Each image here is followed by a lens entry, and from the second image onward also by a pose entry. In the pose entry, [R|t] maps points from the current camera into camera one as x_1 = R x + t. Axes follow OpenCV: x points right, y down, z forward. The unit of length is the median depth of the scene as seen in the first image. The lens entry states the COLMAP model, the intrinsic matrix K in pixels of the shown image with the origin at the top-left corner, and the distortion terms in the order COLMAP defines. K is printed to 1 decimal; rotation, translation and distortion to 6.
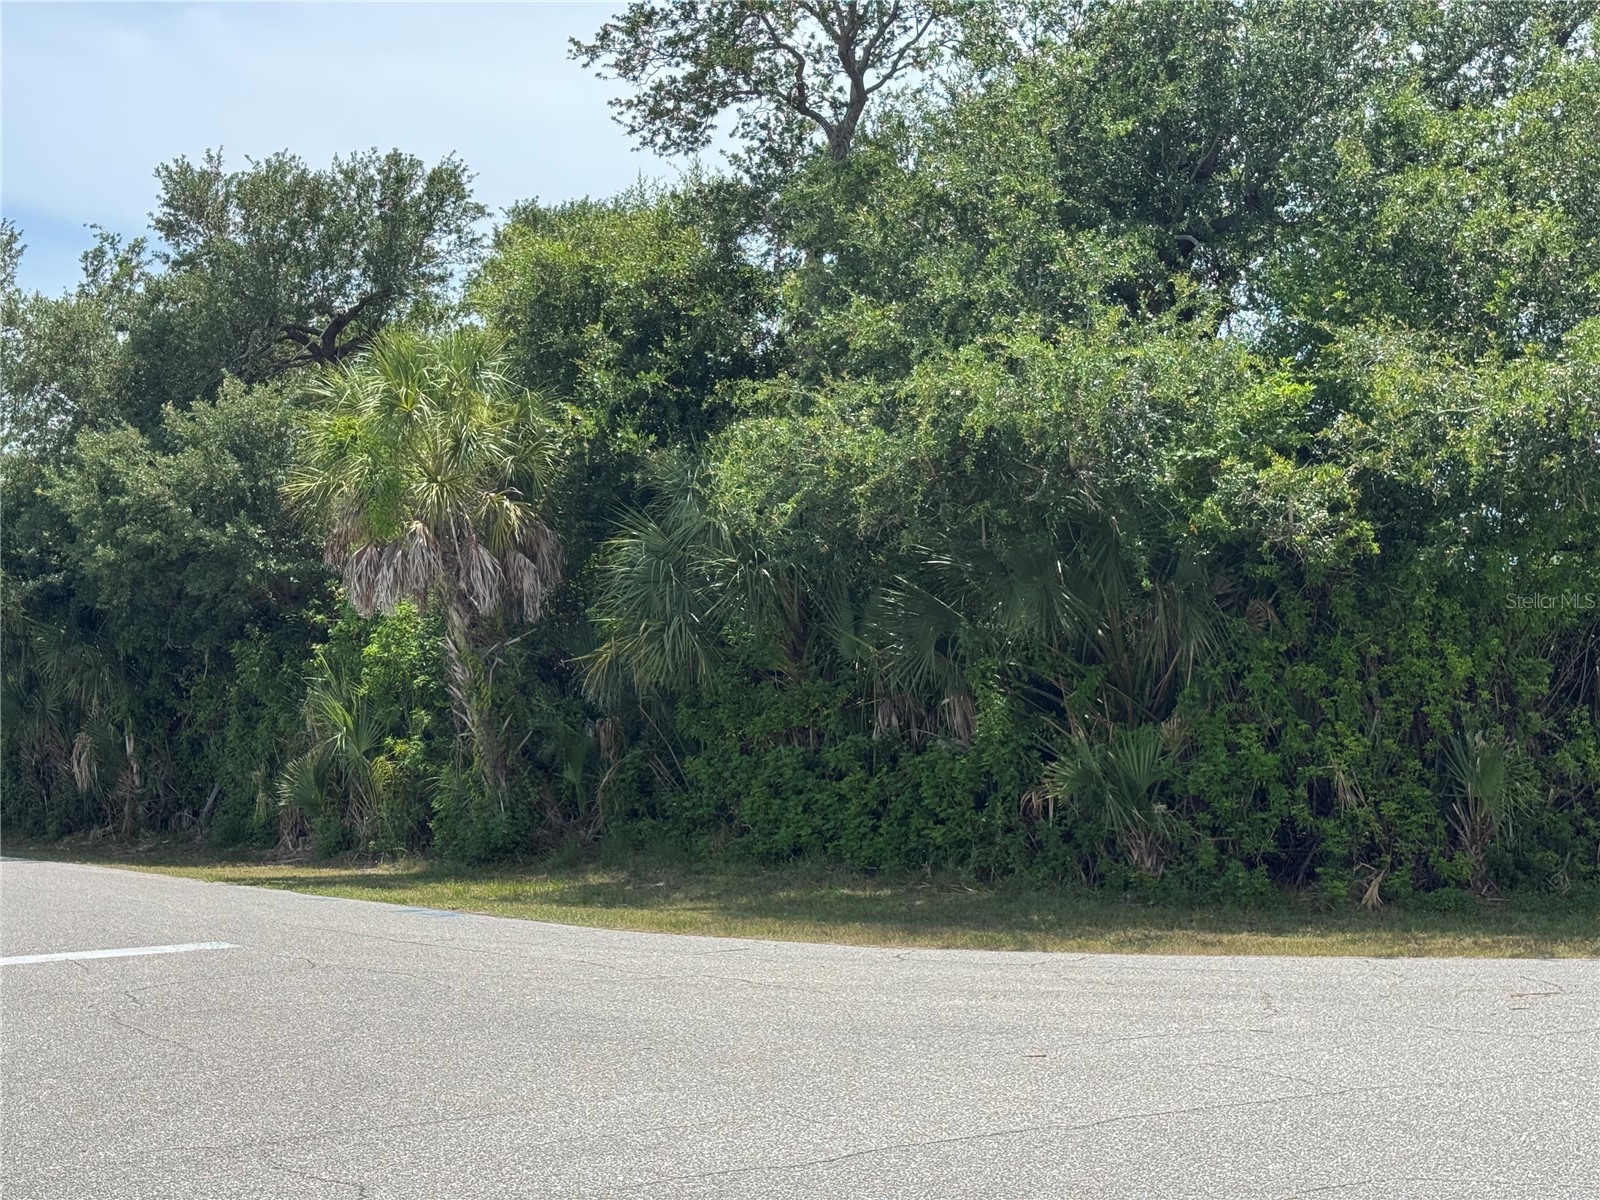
lens RADIAL K [[2237.2, 0, 802.4], [0, 2237.2, 617.6], [0, 0, 1]] dist [0.101970, 0.000000]
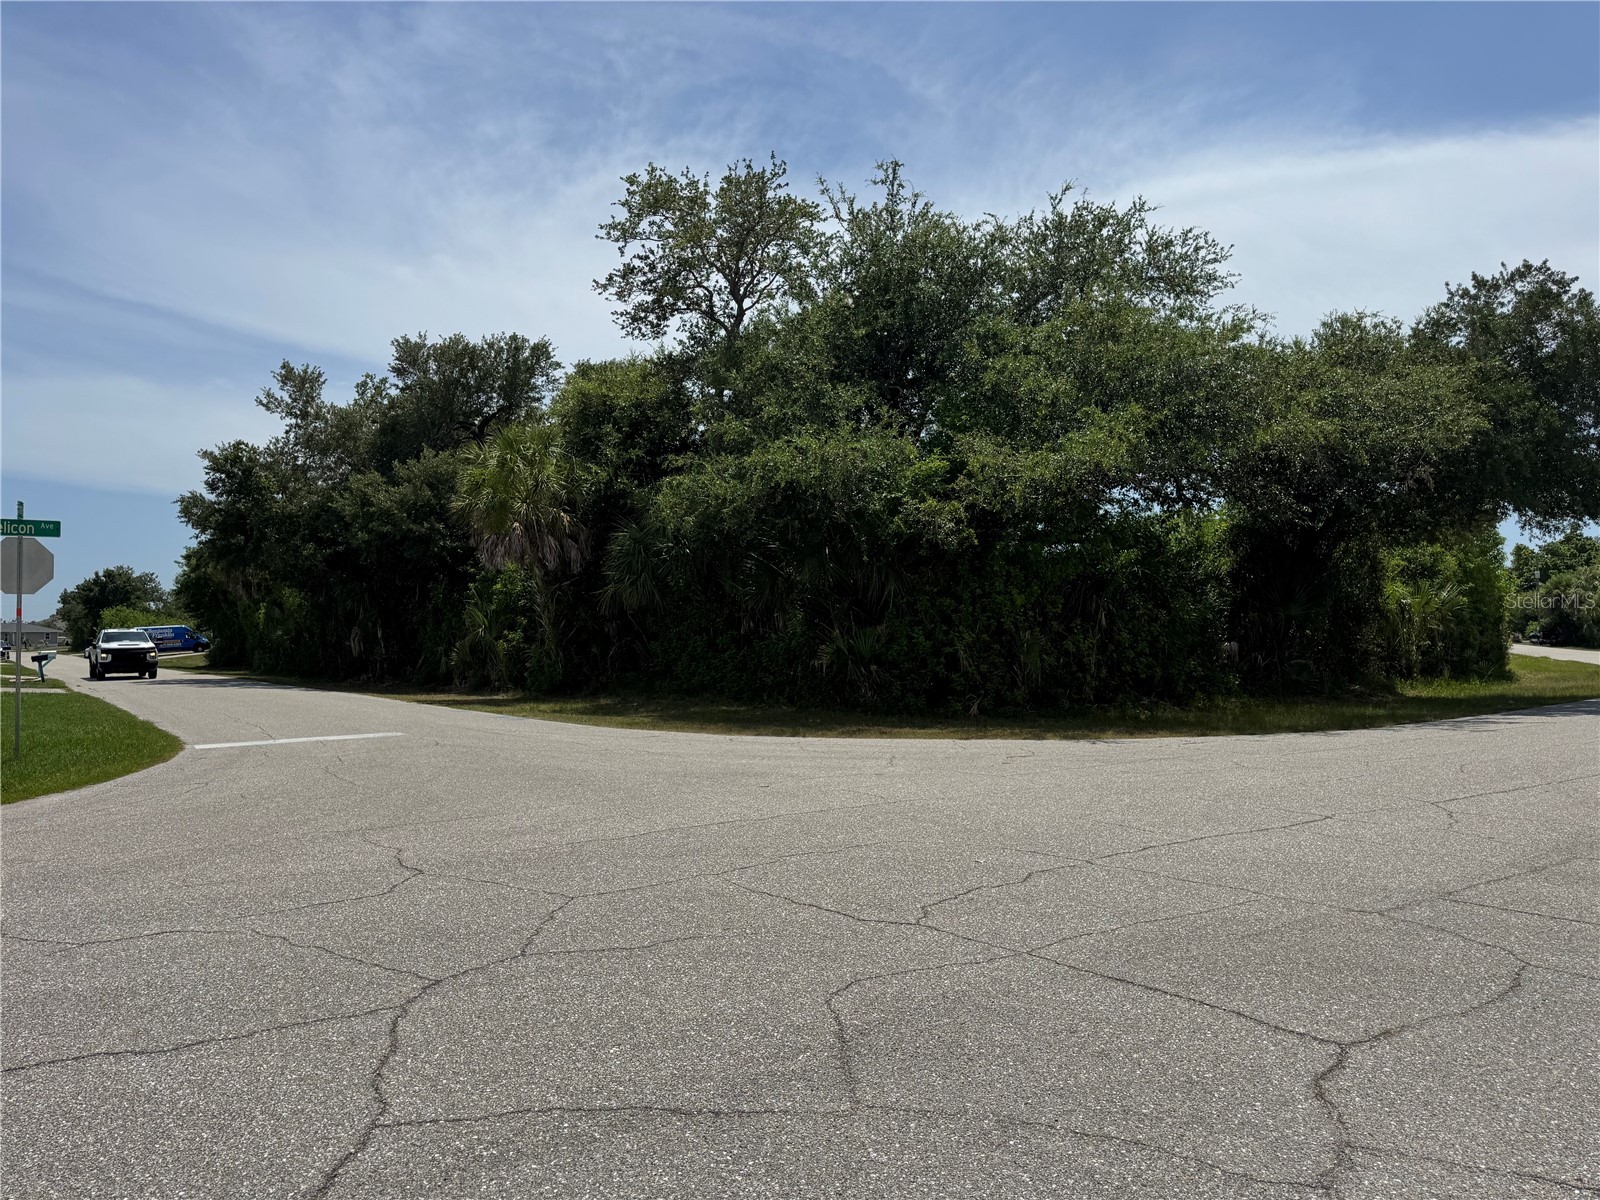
lens RADIAL K [[1123.0, 0, 803.5], [0, 1123.0, 612.8], [0, 0, 1]] dist [0.065491, -0.071247]
pose [[0.998834, 0.006413, 0.047841, 0.038461], [-0.008217, 0.999259, 0.037606, -0.002748], [-0.047565, -0.037955, 0.998147, -0.016092]]
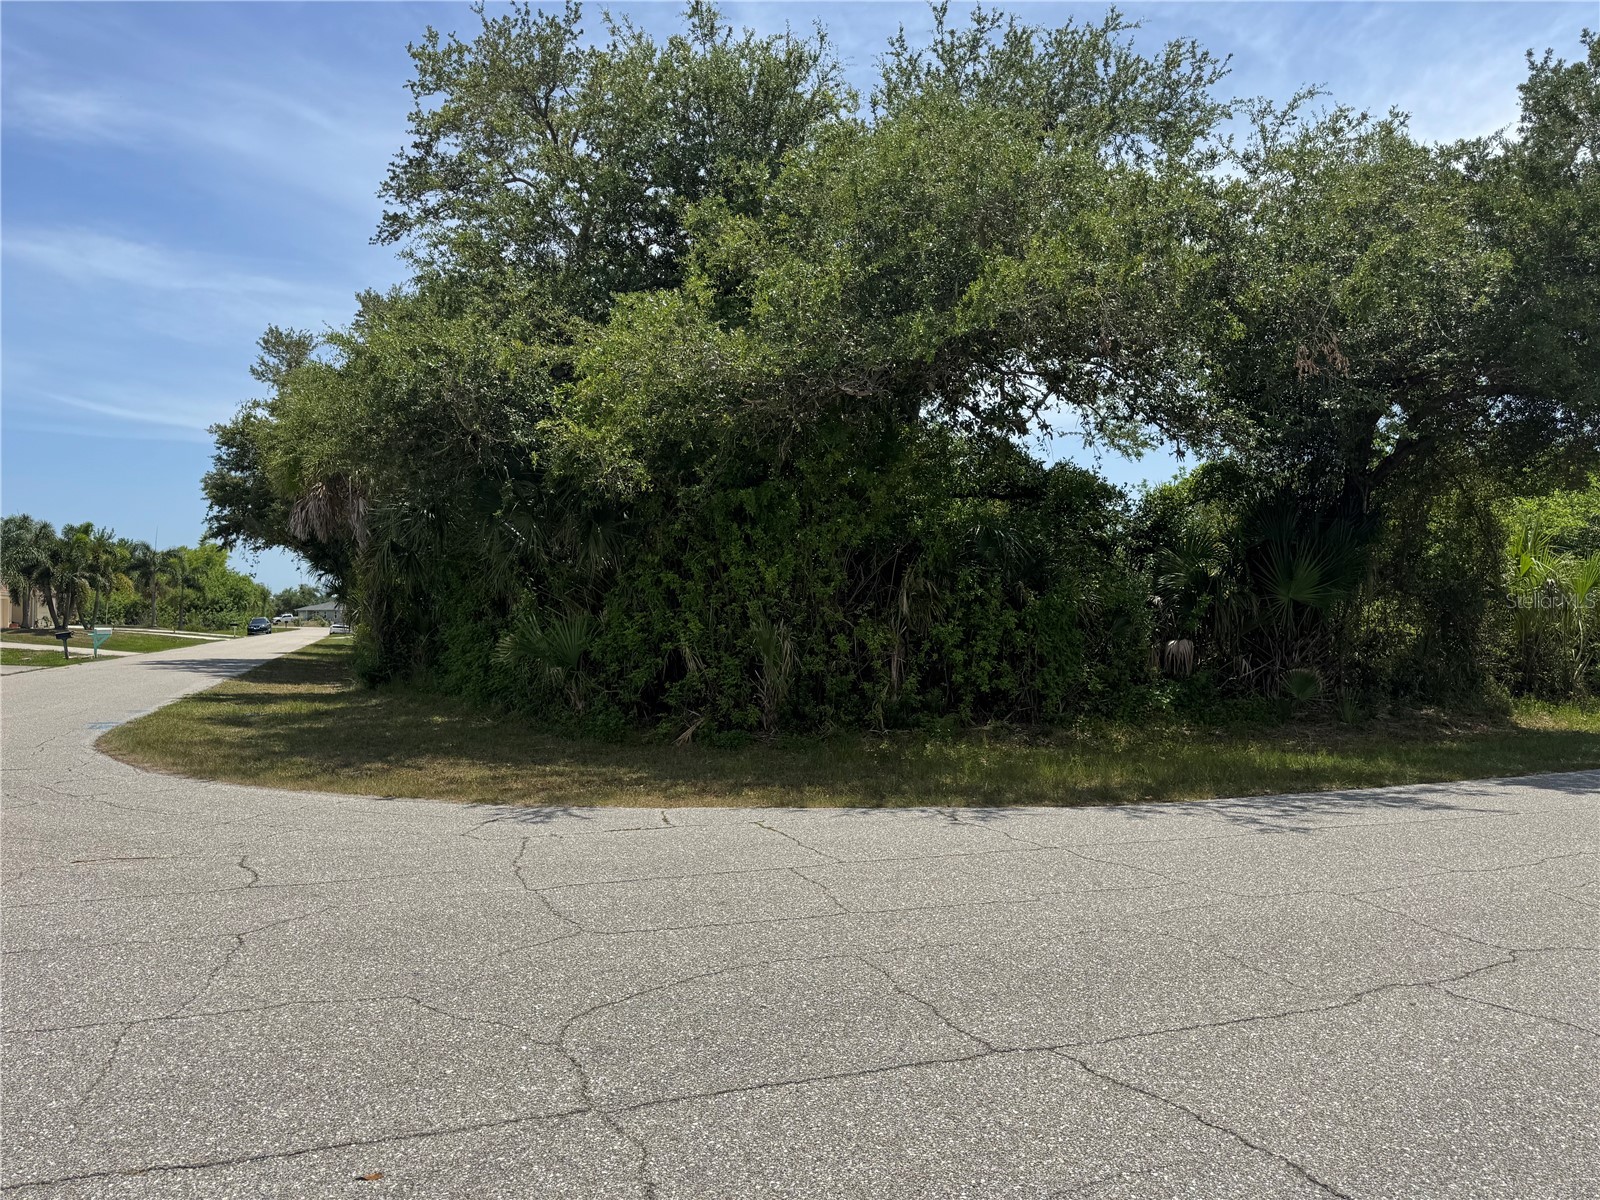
lens RADIAL K [[1123.0, 0, 805.2], [0, 1123.0, 598.5], [0, 0, 1]] dist [0.065491, -0.071247]
pose [[0.977343, 0.013006, -0.211263, 0.393220], [-0.004437, 0.999150, 0.040986, 0.007001], [0.211616, -0.039120, 0.976570, 0.272224]]
